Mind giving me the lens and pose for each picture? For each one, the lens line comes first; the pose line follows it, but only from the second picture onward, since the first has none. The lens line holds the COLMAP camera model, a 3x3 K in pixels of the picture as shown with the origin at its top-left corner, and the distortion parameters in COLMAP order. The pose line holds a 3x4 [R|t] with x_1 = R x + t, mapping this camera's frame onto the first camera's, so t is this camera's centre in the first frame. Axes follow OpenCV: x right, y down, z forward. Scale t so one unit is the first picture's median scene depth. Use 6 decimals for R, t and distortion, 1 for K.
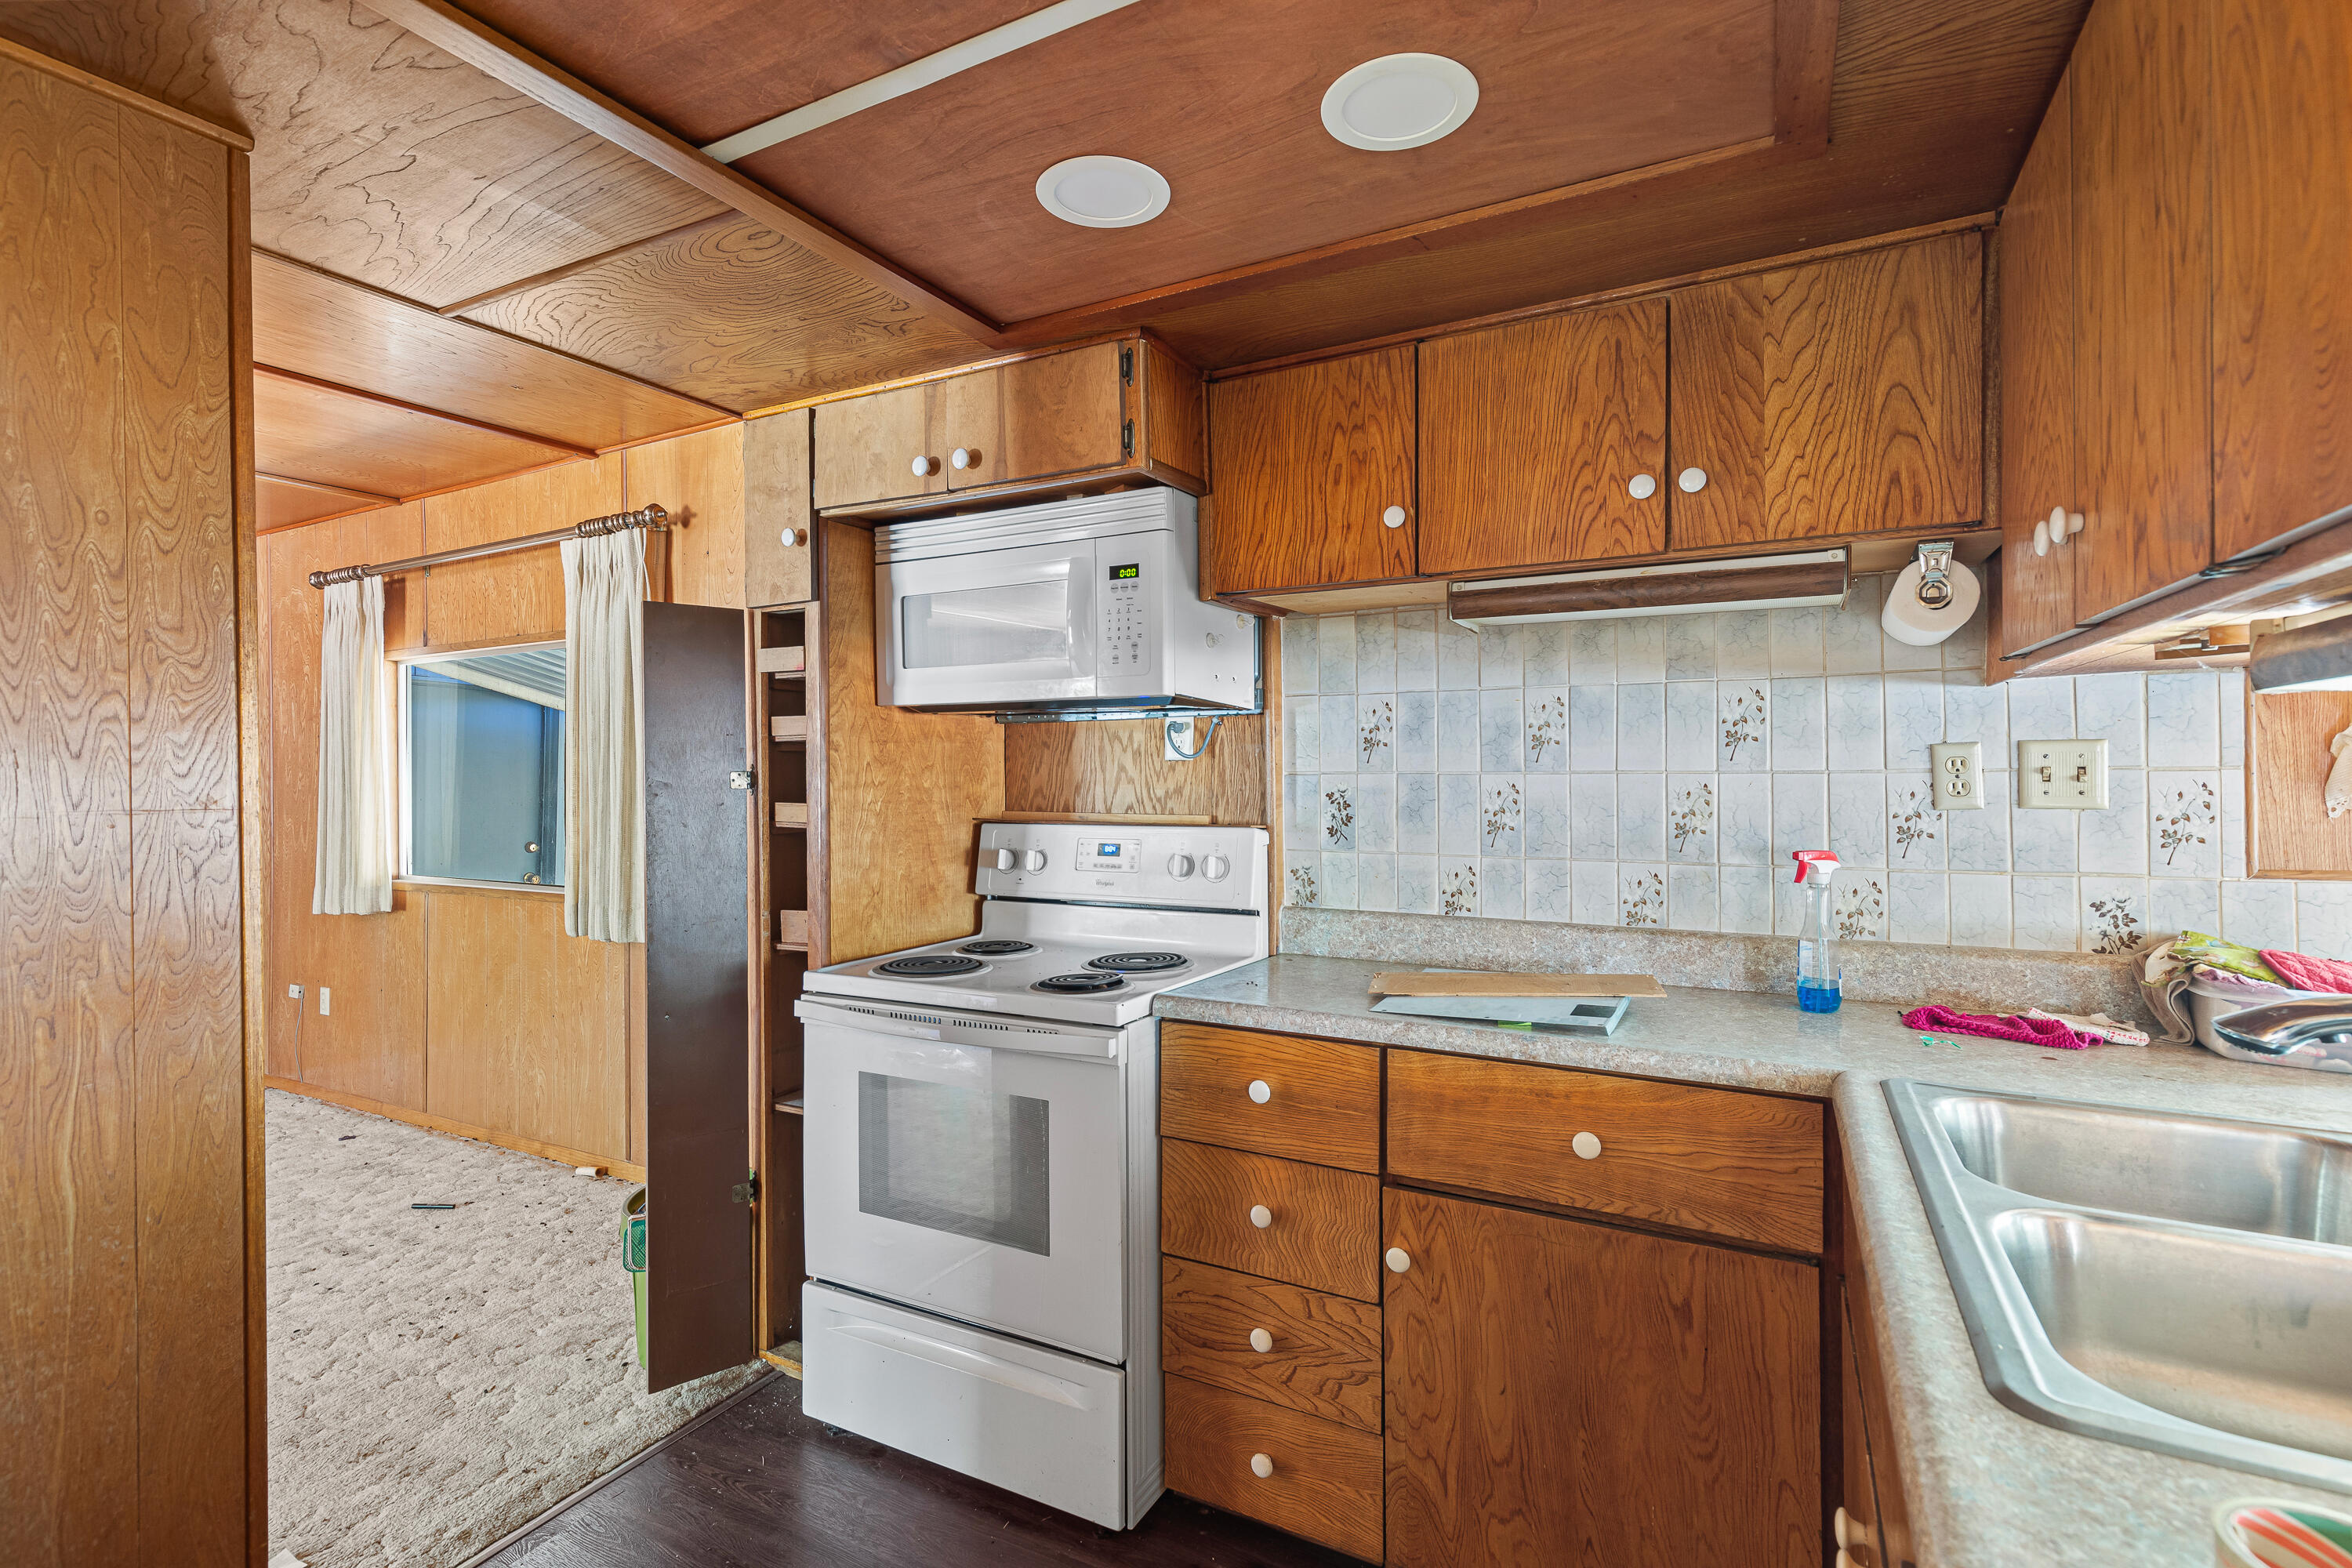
lens RADIAL K [[1079.6, 0, 1184.4], [0, 1079.6, 772.3], [0, 0, 1]] dist [0.007839, -0.000433]
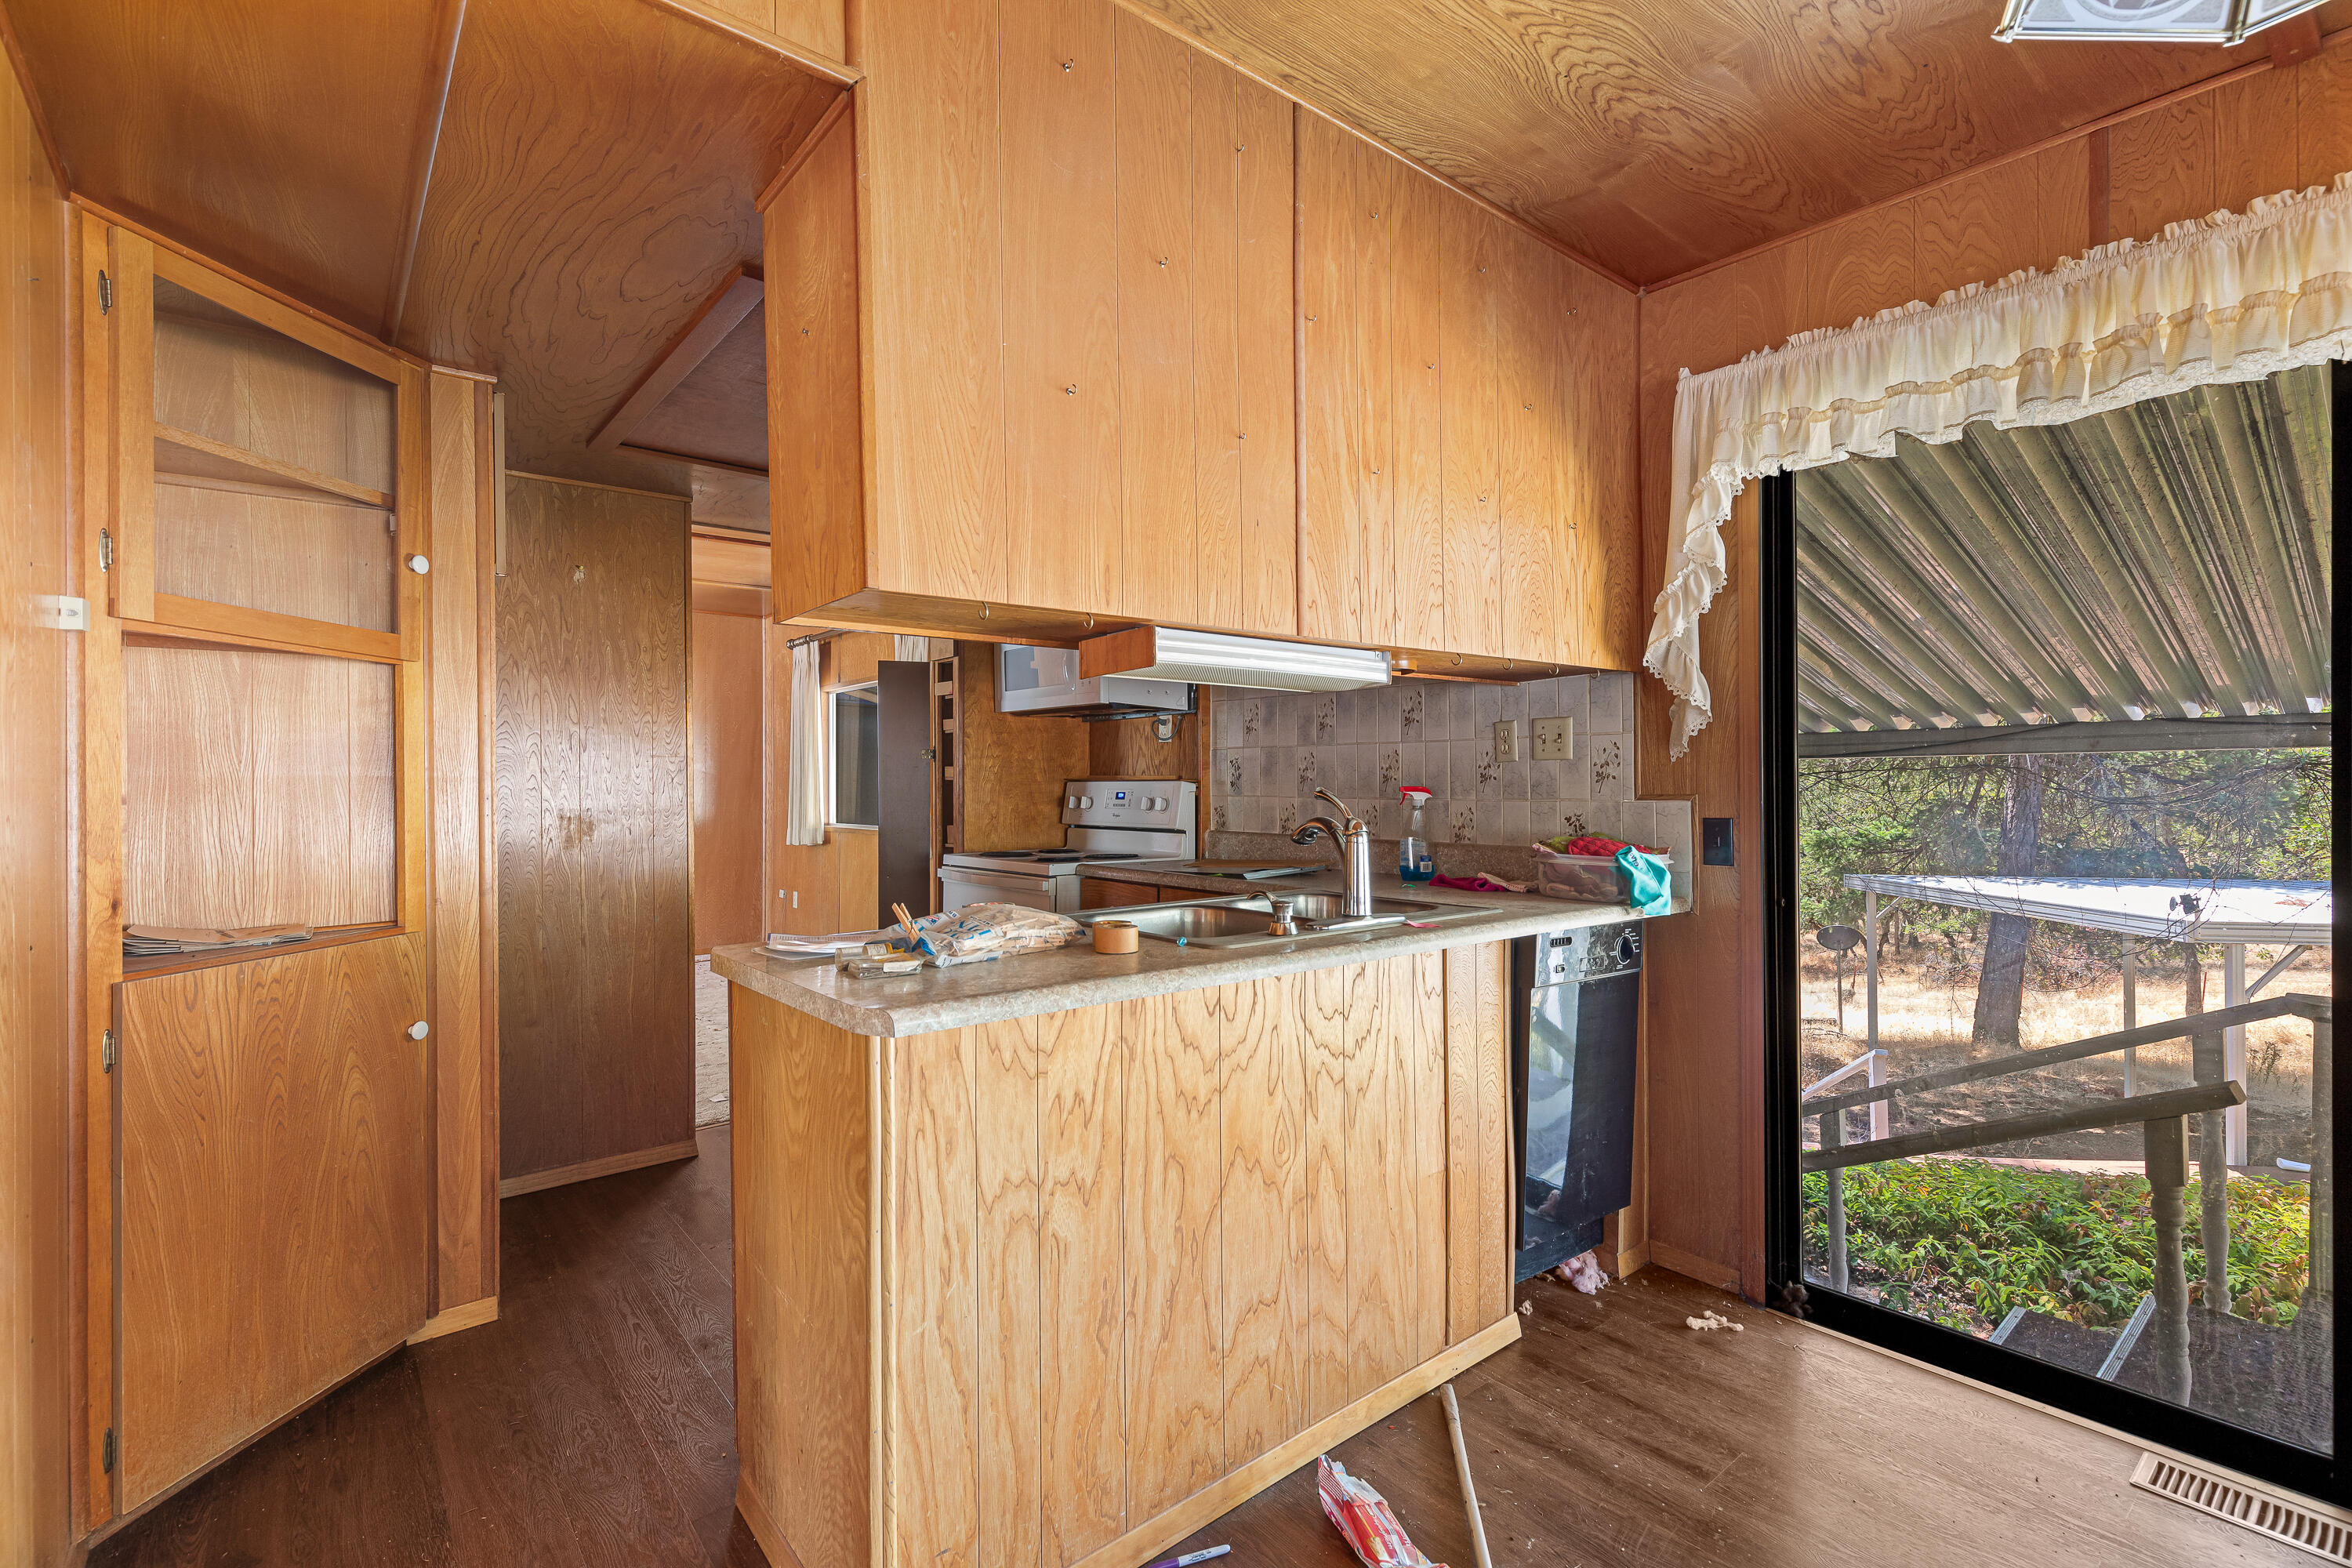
lens RADIAL K [[1059.6, 0, 1176.0], [0, 1059.6, 784.0], [0, 0, 1]] dist [0.000948, -0.000631]
pose [[0.925995, 0.004257, -0.377511, 0.672999], [-0.002182, 0.999980, 0.005924, 0.046641], [0.377529, -0.004661, 0.925986, -0.520381]]
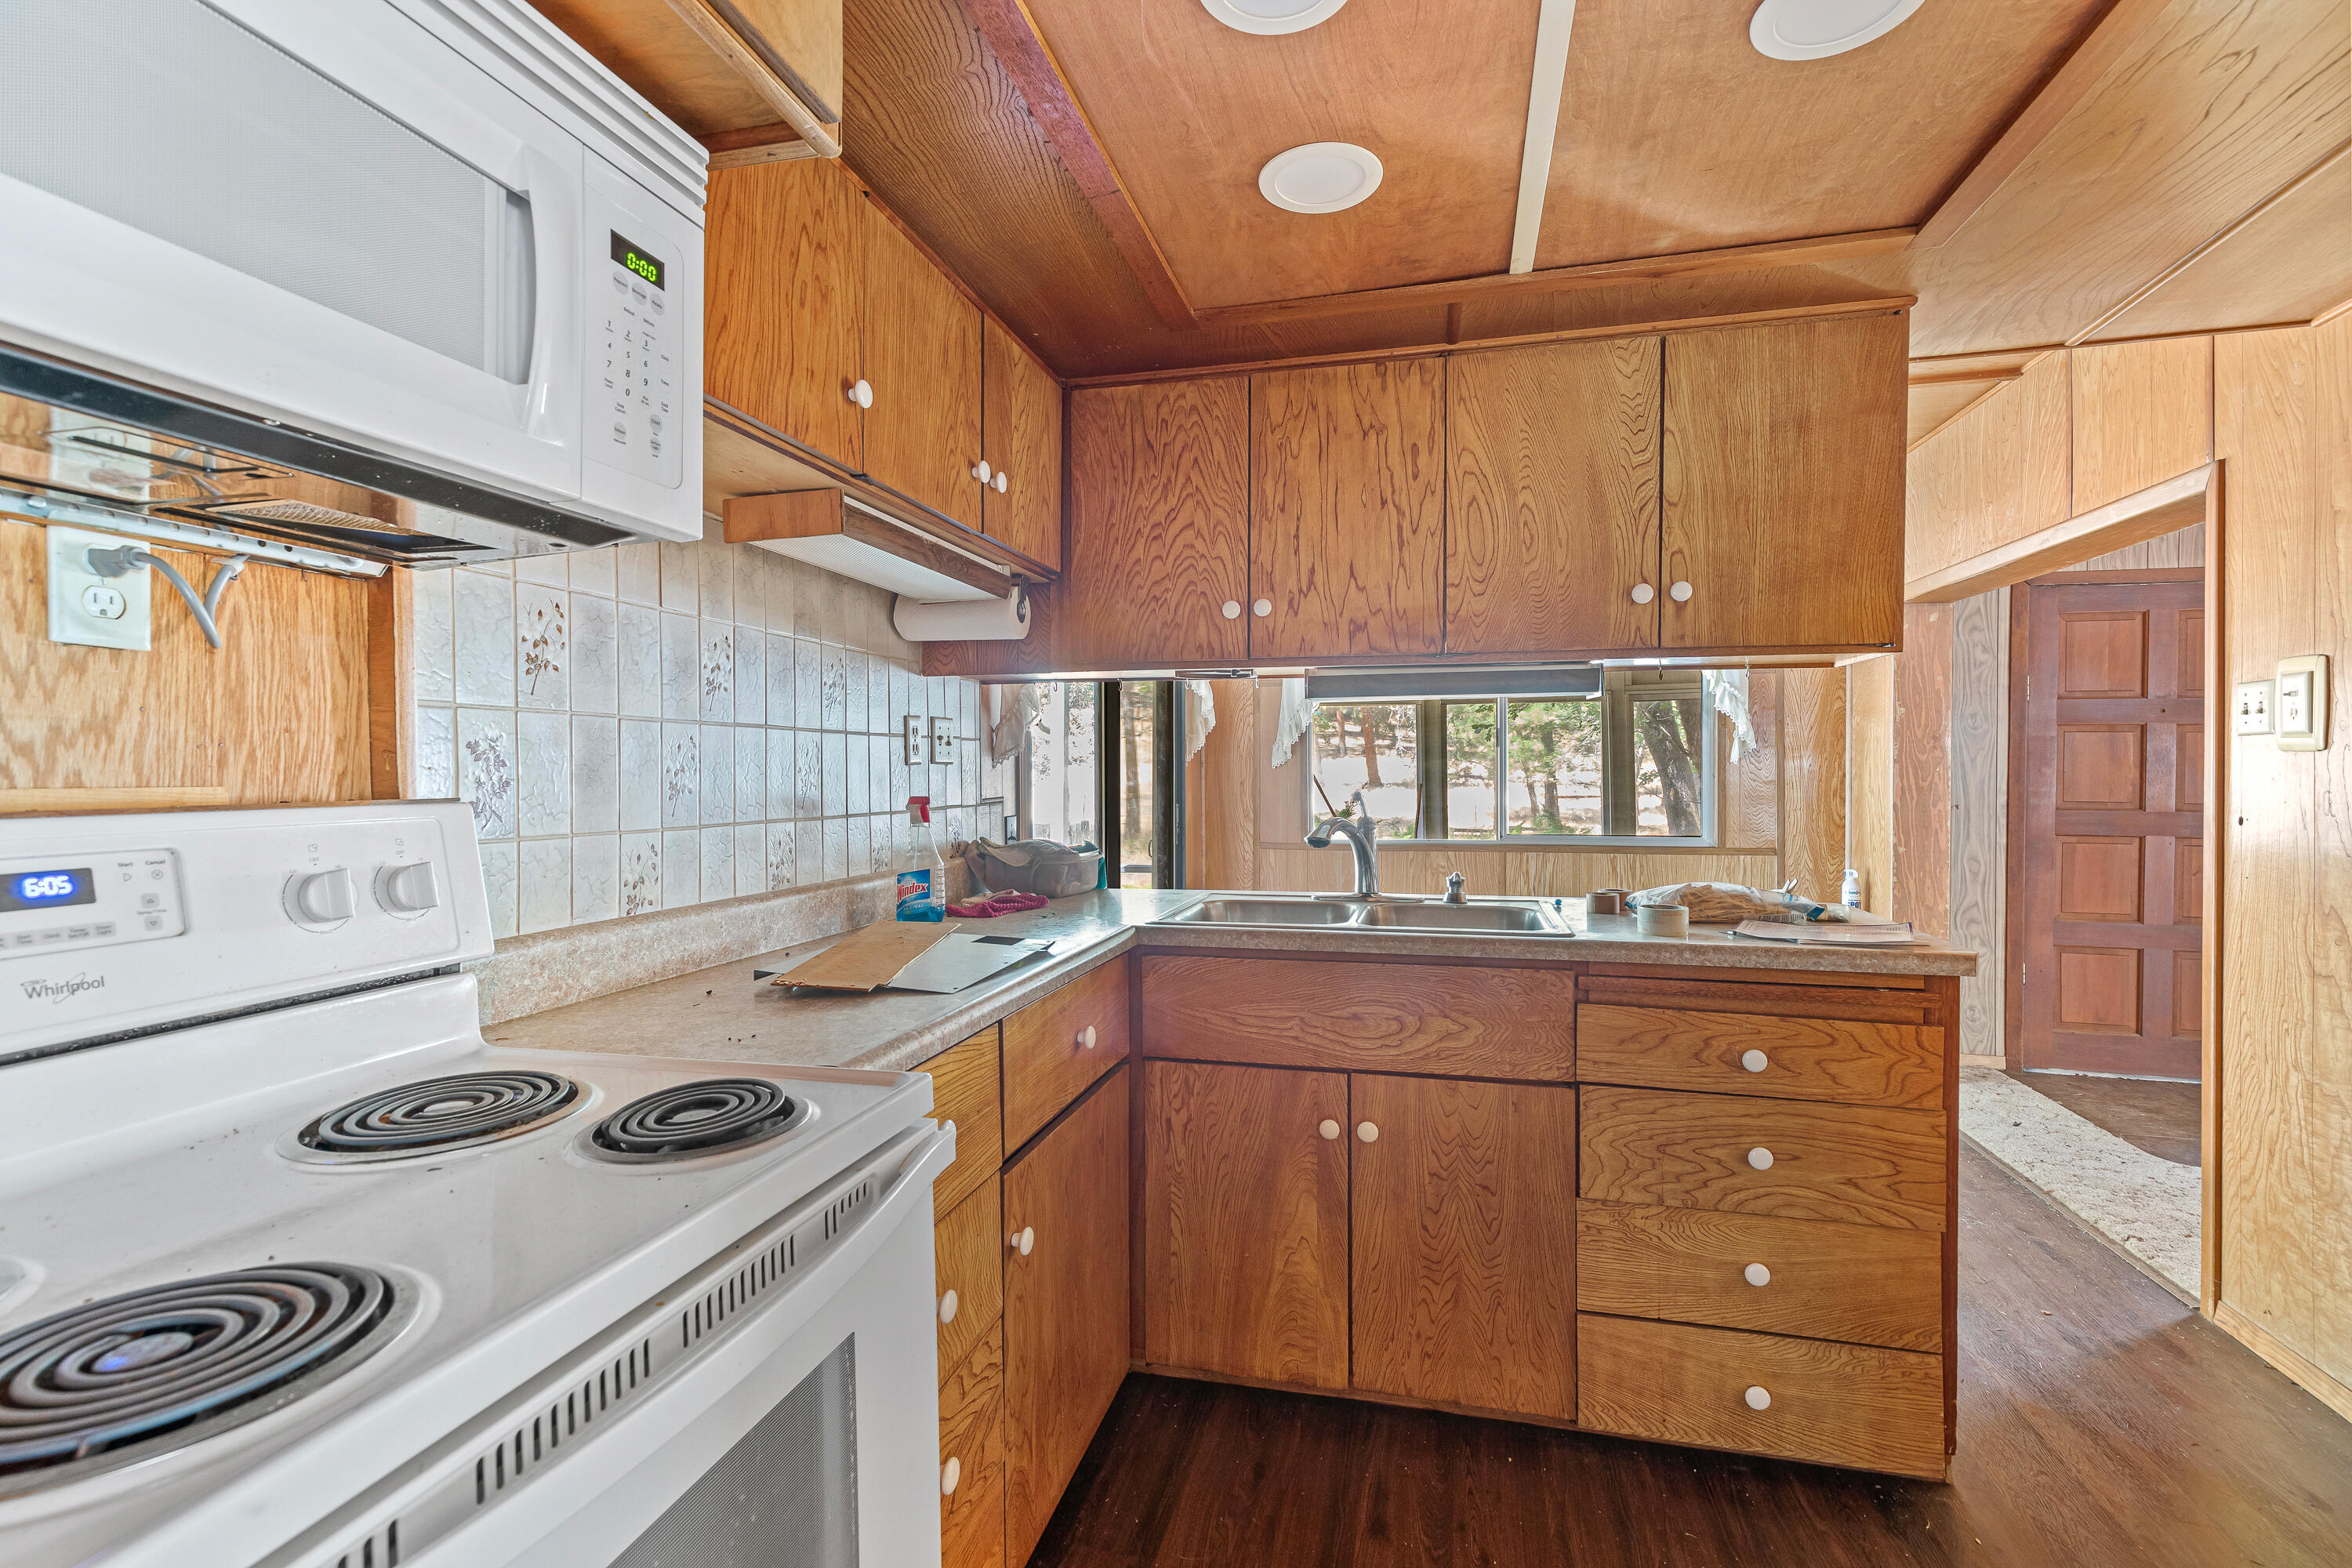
lens RADIAL K [[1059.6, 0, 1176.0], [0, 1059.6, 784.0], [0, 0, 1]] dist [0.000948, -0.000631]
pose [[-0.241197, -0.001598, 0.970475, -0.501467], [0.007111, 0.999969, 0.003414, 0.042379], [-0.970450, 0.007725, -0.241178, 0.770732]]
